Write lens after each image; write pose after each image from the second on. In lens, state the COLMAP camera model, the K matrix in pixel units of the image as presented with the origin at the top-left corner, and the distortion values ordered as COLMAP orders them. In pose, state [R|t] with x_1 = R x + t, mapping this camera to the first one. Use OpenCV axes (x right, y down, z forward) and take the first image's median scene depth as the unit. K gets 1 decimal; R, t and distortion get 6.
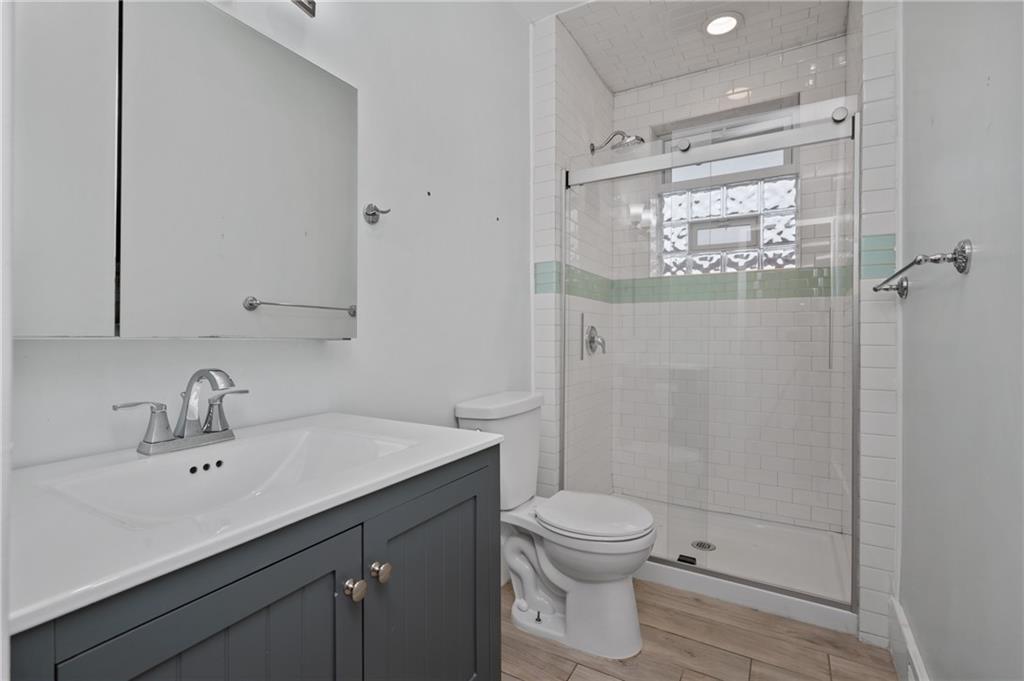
lens RADIAL K [[451.8, 0, 511.0], [0, 451.8, 331.9], [0, 0, 1]] dist [-0.003977, -0.000444]
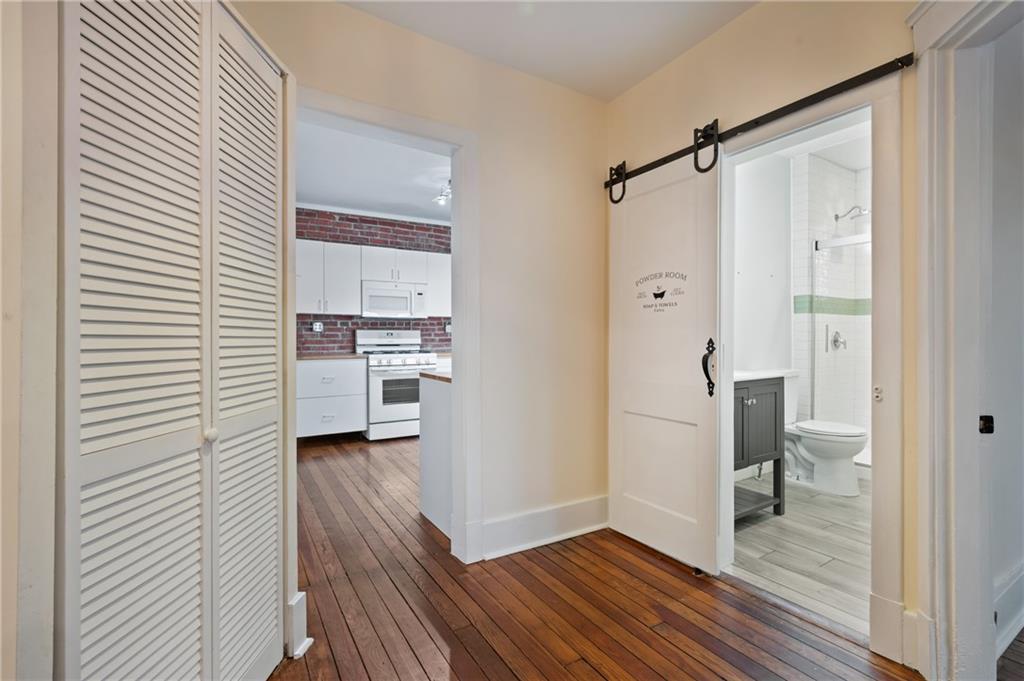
lens RADIAL K [[451.8, 0, 511.0], [0, 451.8, 331.9], [0, 0, 1]] dist [-0.003977, -0.000444]
pose [[0.882918, 0.000992, -0.469526, -0.095825], [-0.003622, 0.999982, -0.004699, -0.000615], [0.469513, 0.005849, 0.882906, -1.059284]]
